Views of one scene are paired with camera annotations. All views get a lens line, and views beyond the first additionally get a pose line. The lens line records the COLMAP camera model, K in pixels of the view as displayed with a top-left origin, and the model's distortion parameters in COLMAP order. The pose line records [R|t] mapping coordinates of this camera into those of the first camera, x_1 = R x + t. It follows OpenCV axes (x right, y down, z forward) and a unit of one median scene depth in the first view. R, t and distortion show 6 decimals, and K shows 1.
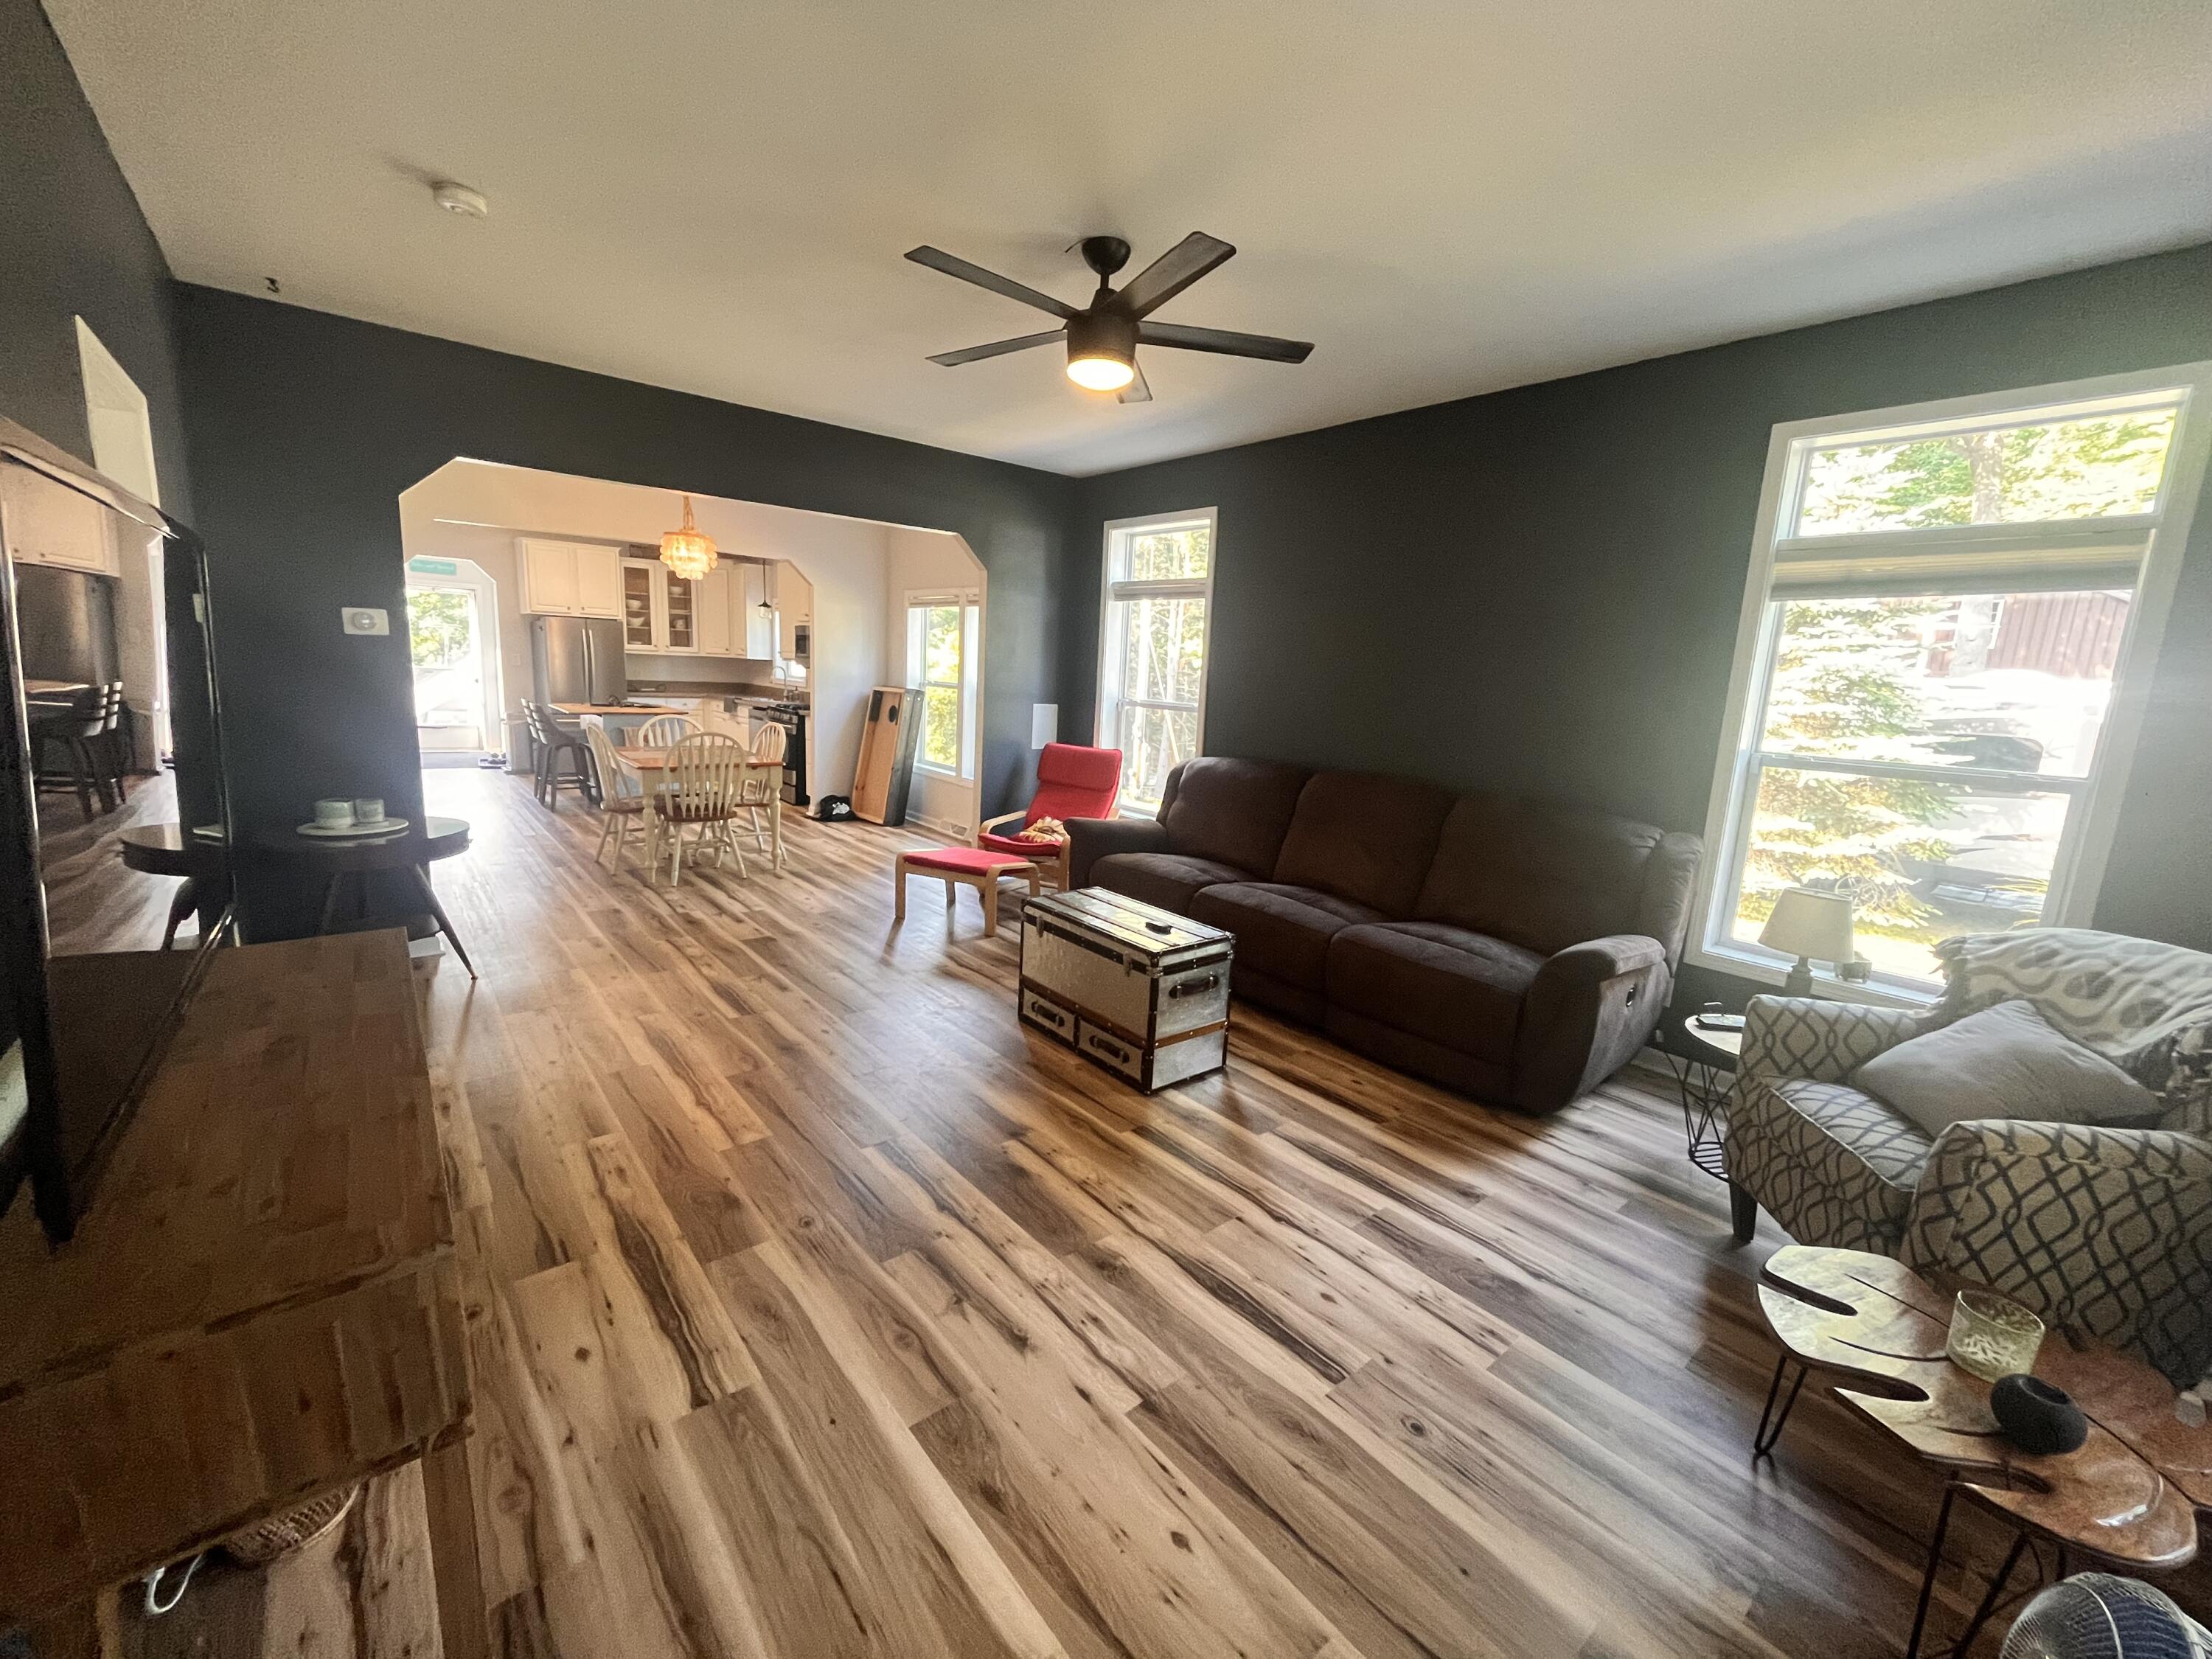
lens RADIAL K [[894.9, 0, 1097.5], [0, 894.9, 837.2], [0, 0, 1]] dist [-0.001252, -0.000109]
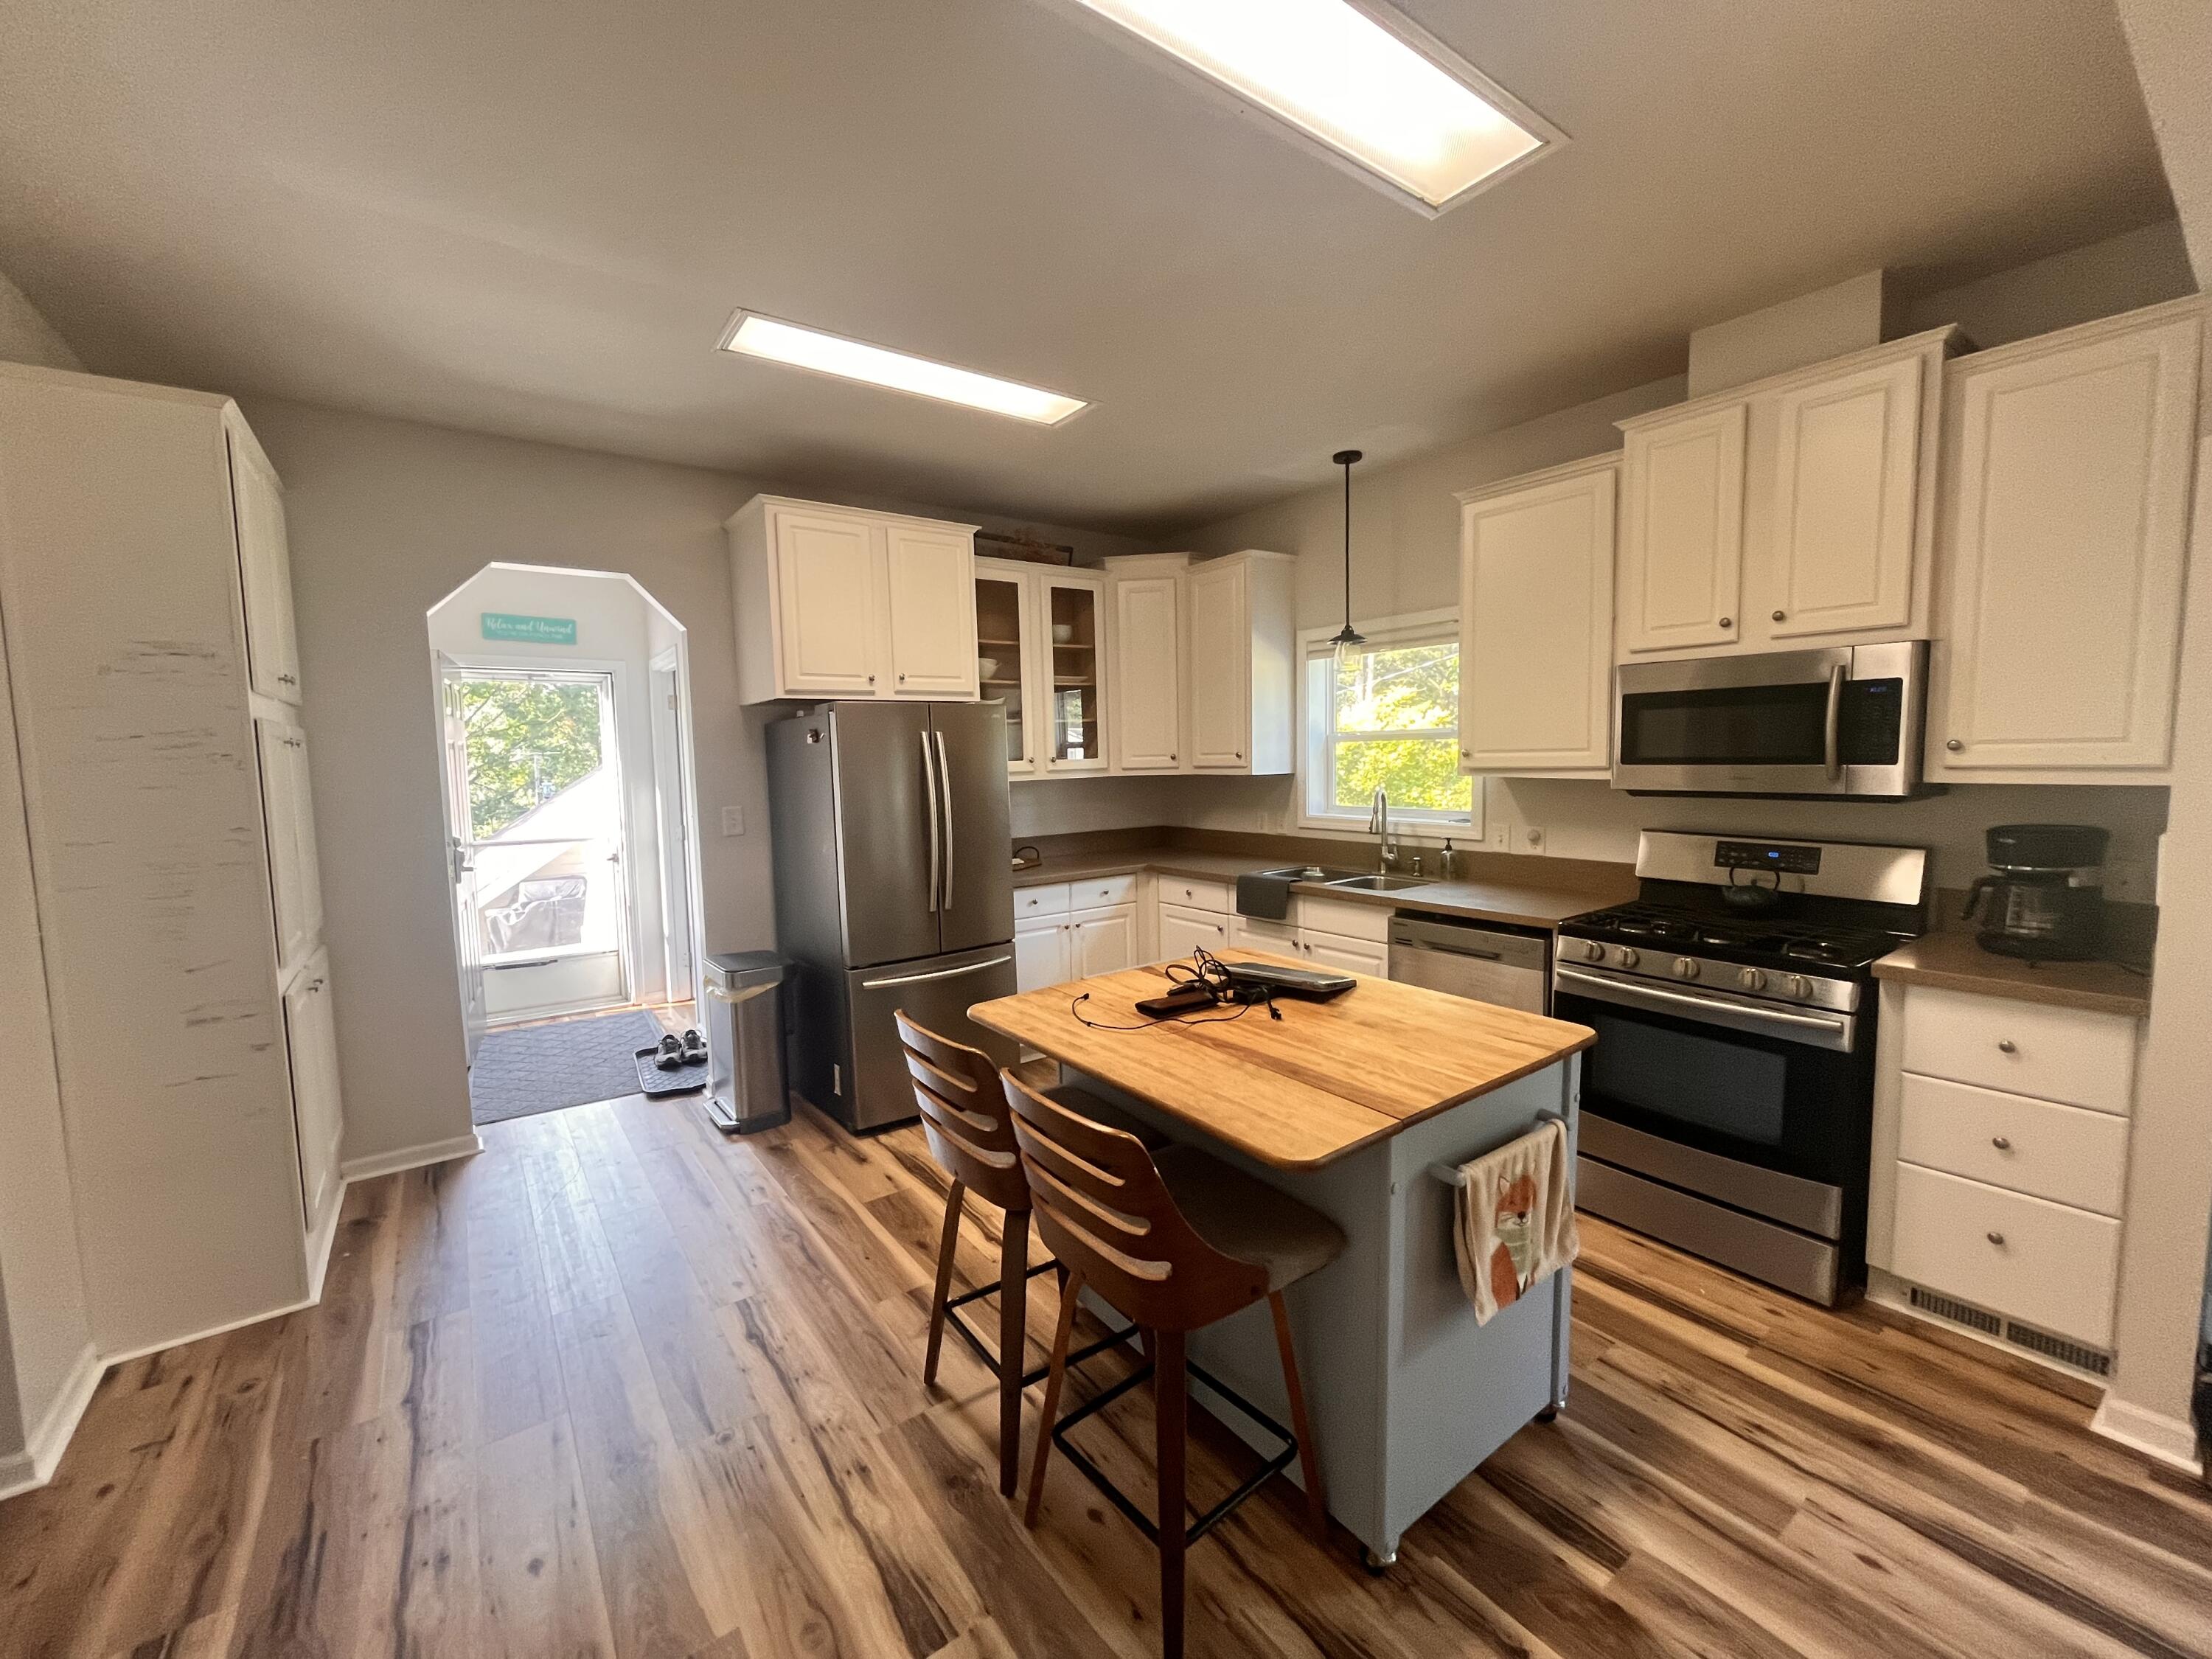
lens RADIAL K [[894.9, 0, 1093.3], [0, 894.9, 835.8], [0, 0, 1]] dist [-0.001252, -0.000109]
pose [[0.995815, -0.062134, -0.067016, -0.436314], [0.055226, 0.993411, -0.100418, -0.133698], [0.072813, 0.096296, 0.992686, 0.581179]]
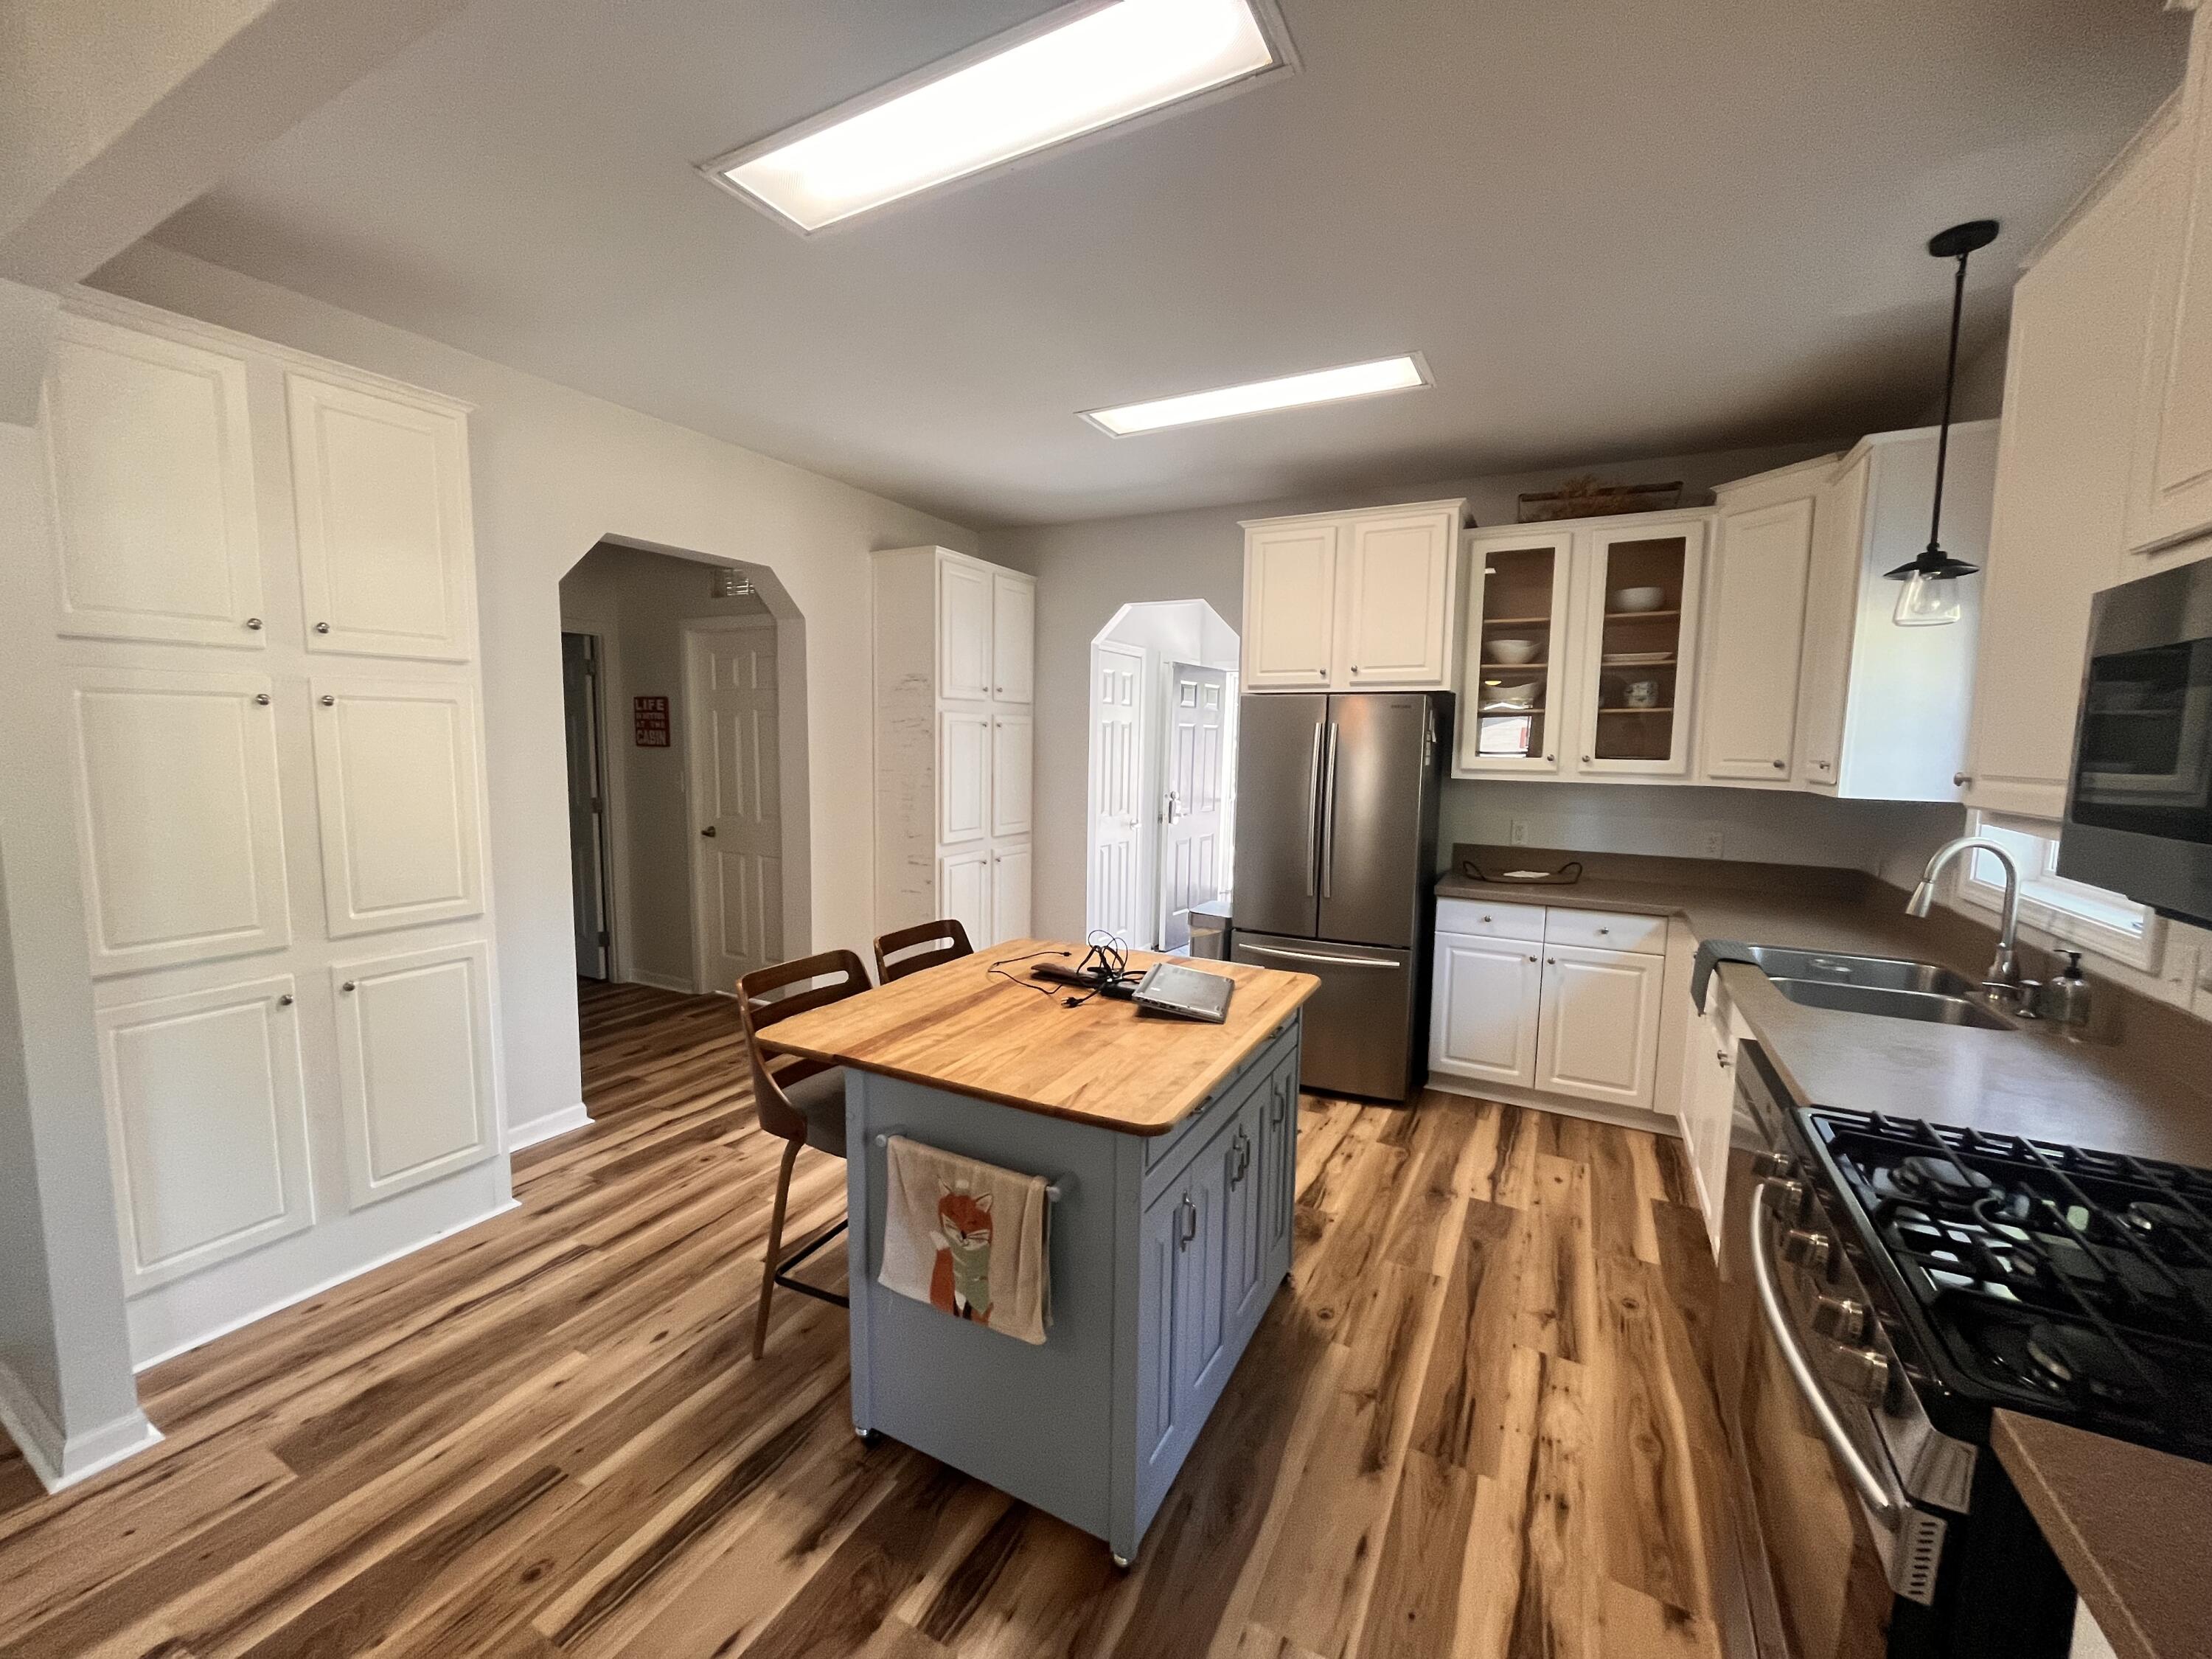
lens RADIAL K [[894.9, 0, 1092.7], [0, 894.9, 826.2], [0, 0, 1]] dist [-0.001252, -0.000109]
pose [[0.376424, 0.050433, -0.925074, -0.229690], [-0.173610, 0.984668, -0.016962, -0.148863], [0.910035, 0.166987, 0.379409, 0.699708]]
